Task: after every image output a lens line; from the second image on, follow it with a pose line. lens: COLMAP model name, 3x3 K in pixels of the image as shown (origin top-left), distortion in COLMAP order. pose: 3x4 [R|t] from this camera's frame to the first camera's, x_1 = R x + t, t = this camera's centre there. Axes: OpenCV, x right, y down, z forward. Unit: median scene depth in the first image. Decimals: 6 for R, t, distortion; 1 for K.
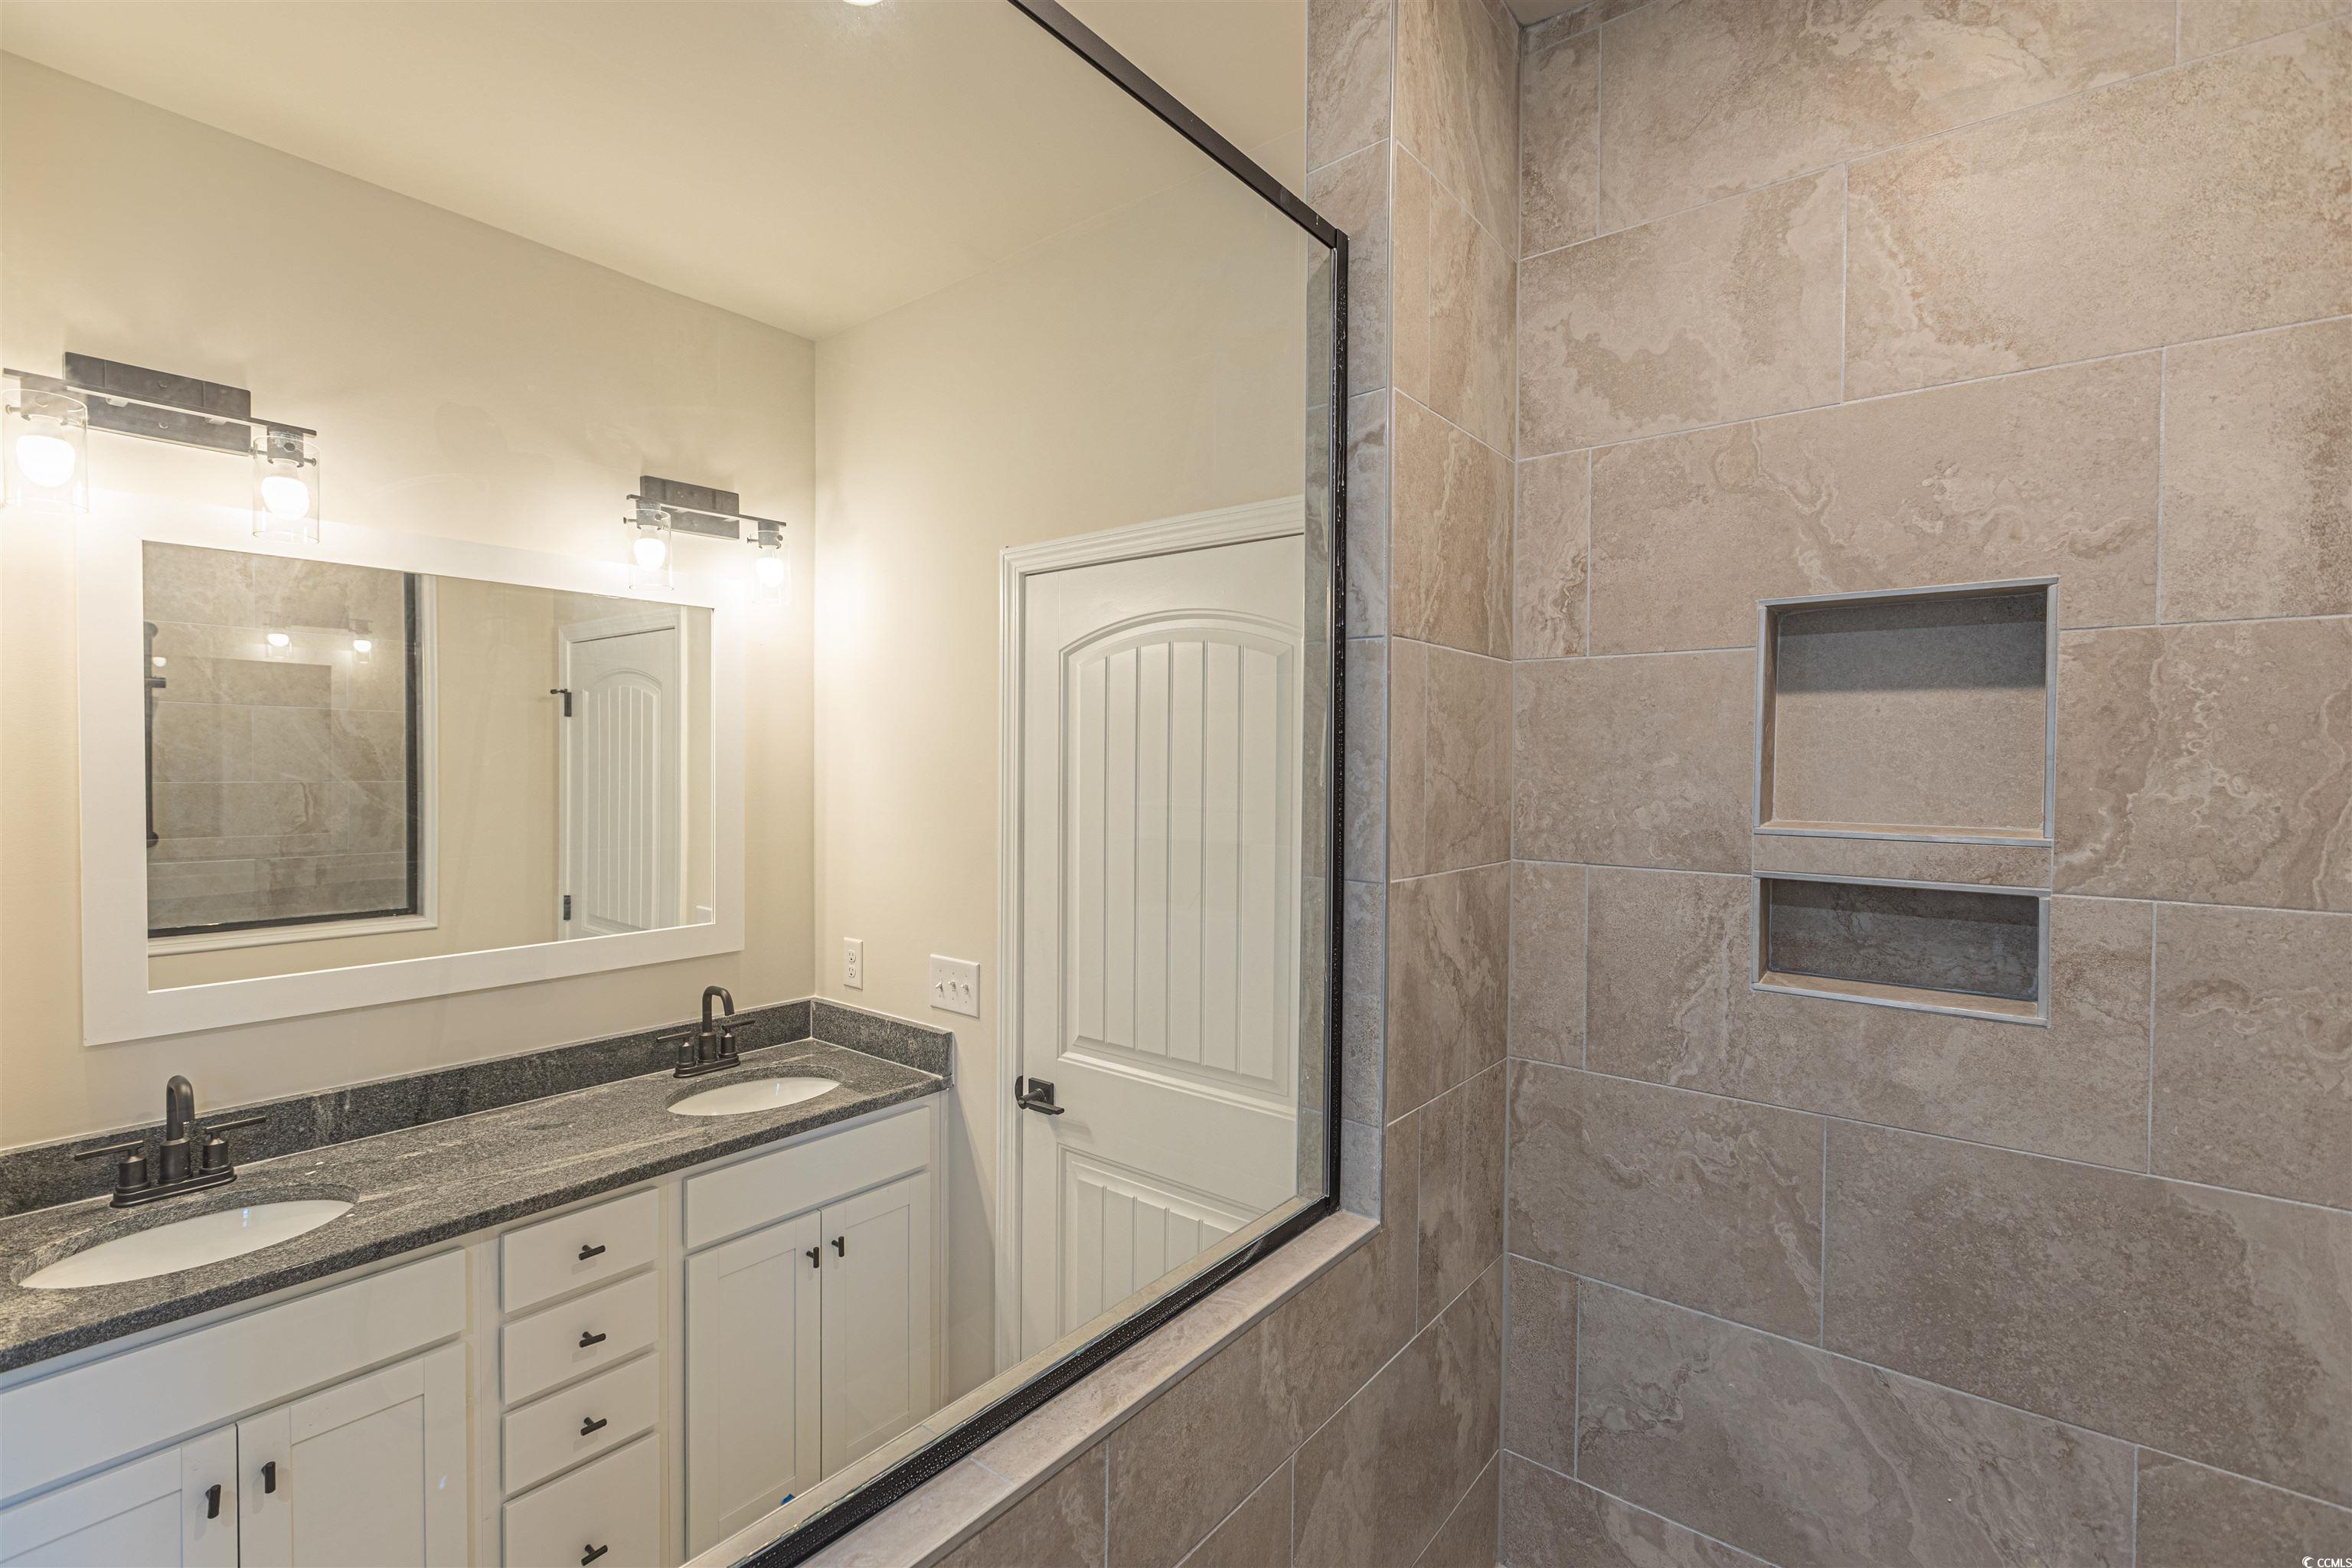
lens RADIAL K [[1079.9, 0, 1176.3], [0, 1079.9, 775.3], [0, 0, 1]] dist [0.002389, -0.010295]
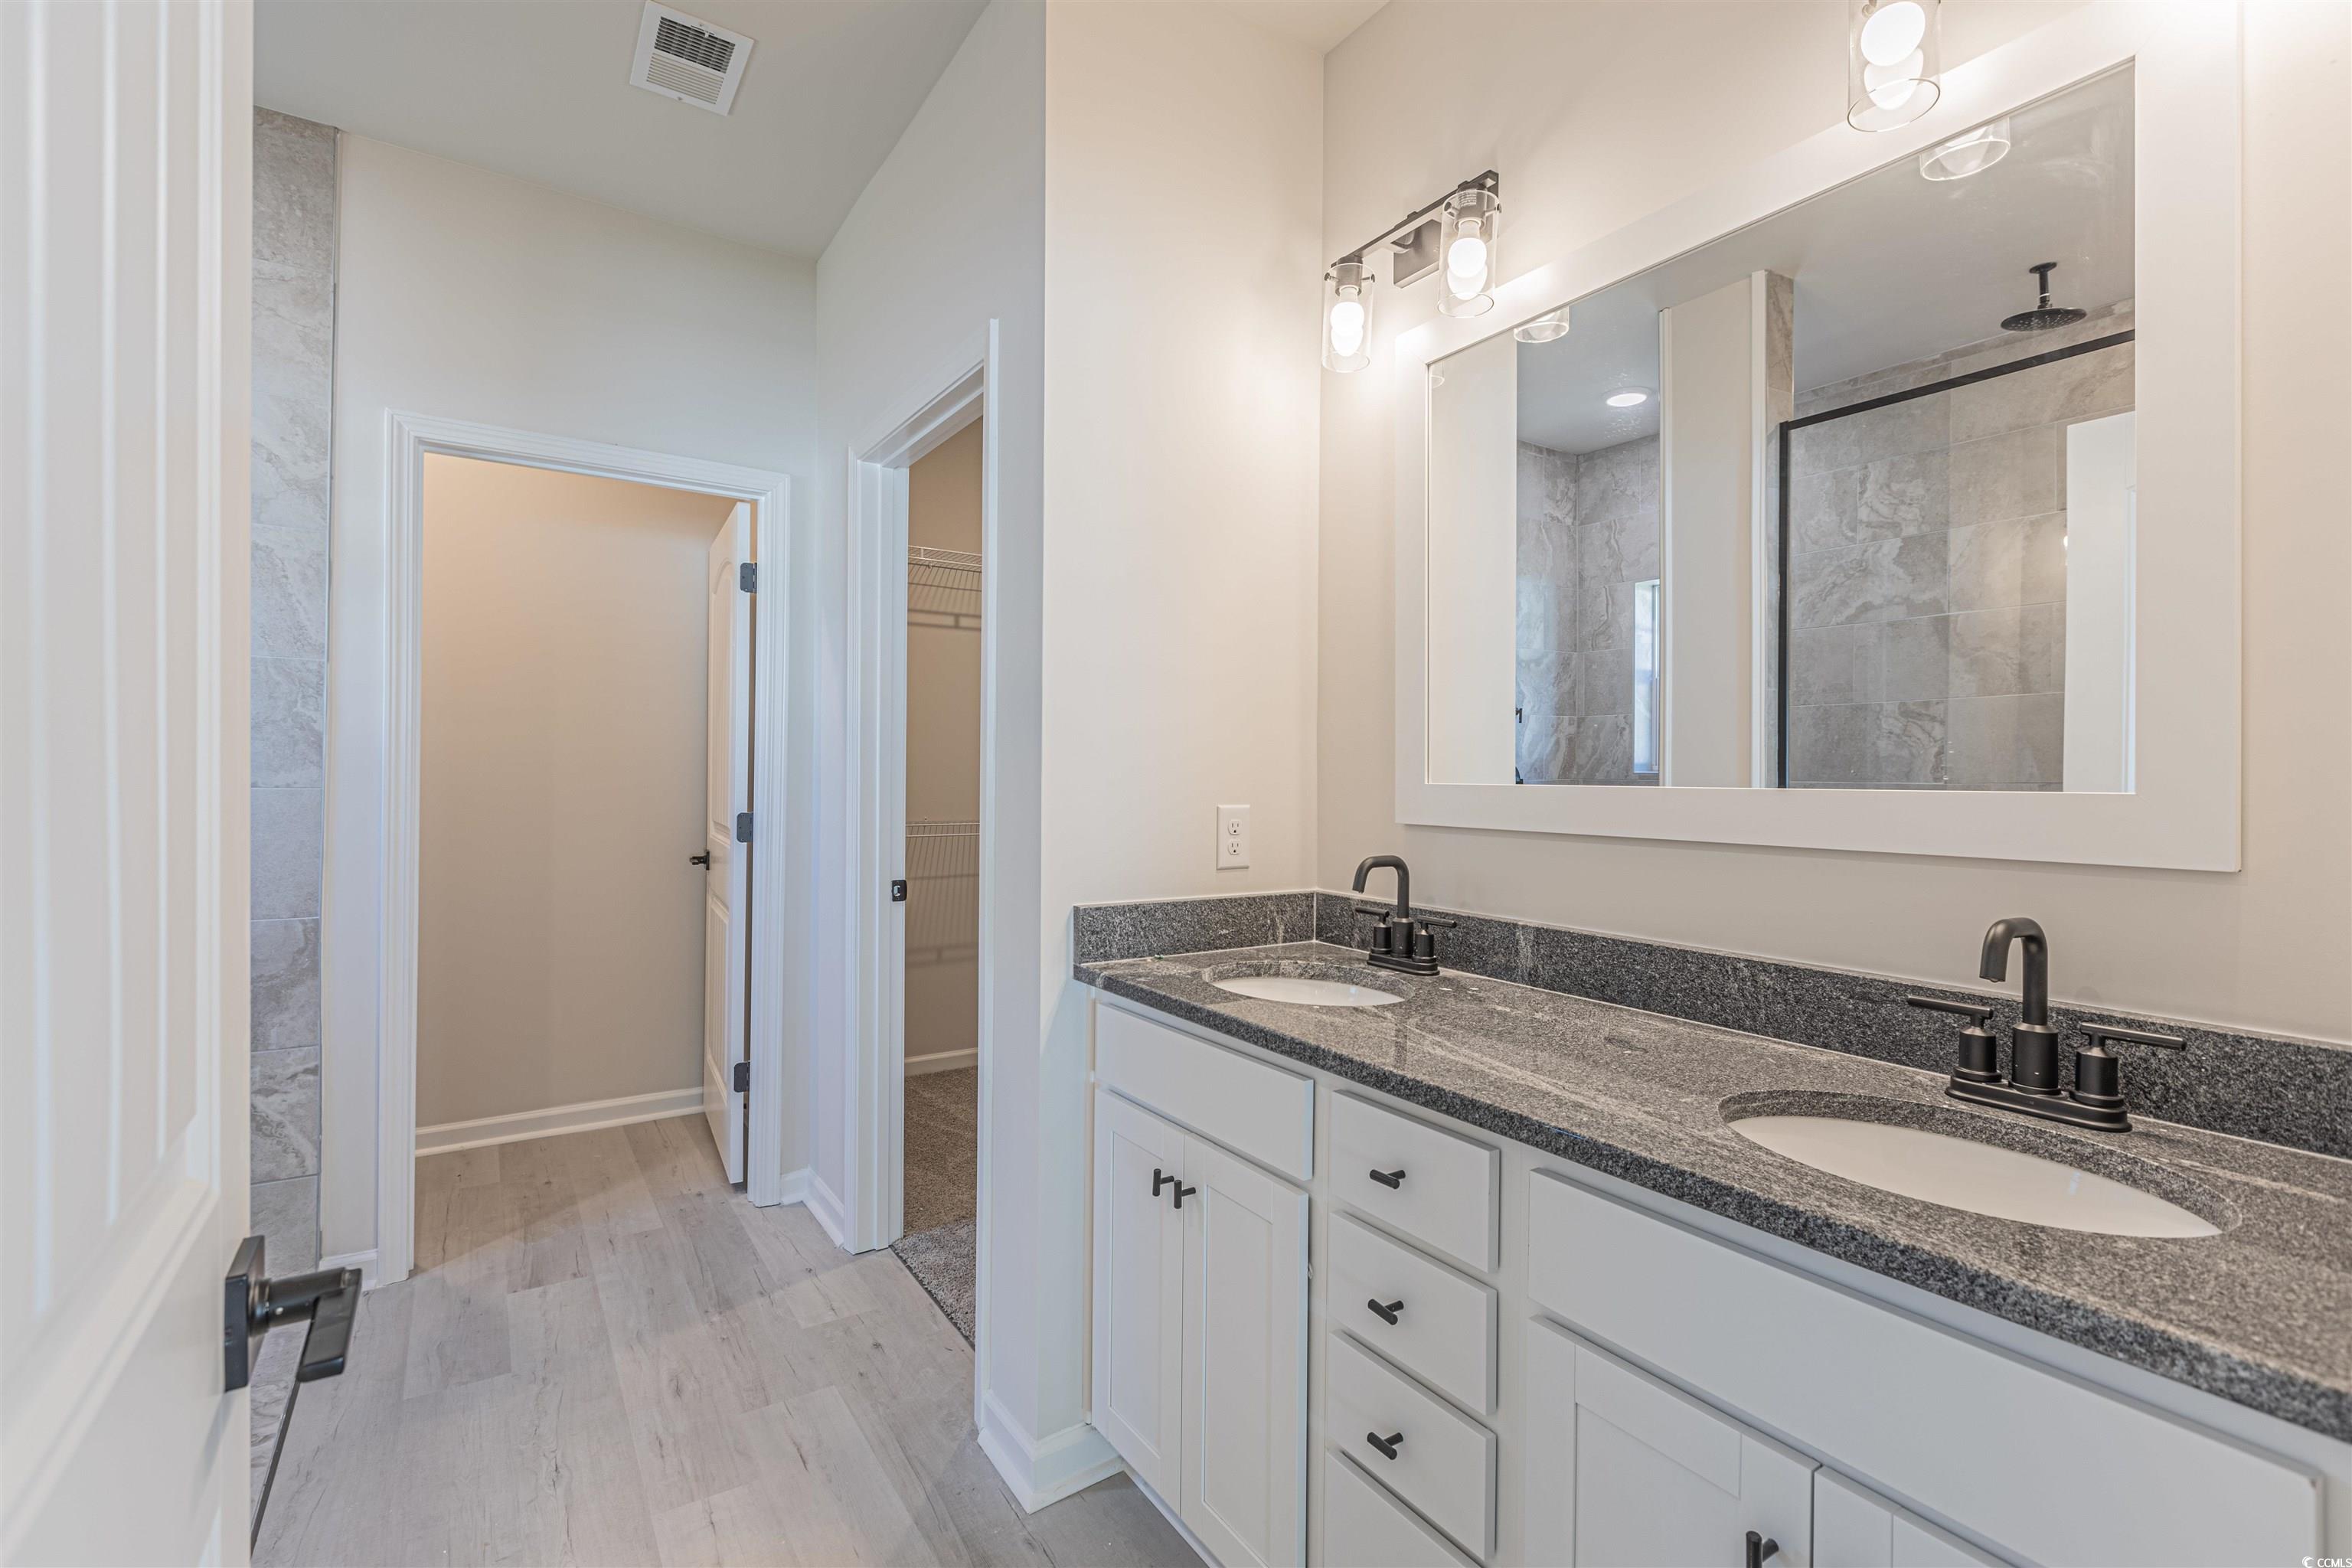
lens RADIAL K [[1079.9, 0, 1176.3], [0, 1079.9, 775.3], [0, 0, 1]] dist [0.002389, -0.010295]
pose [[-0.319601, -0.005276, -0.947537, 0.116874], [-0.032014, 0.999474, 0.005233, 0.172286], [0.947011, 0.032007, -0.319602, 0.960653]]
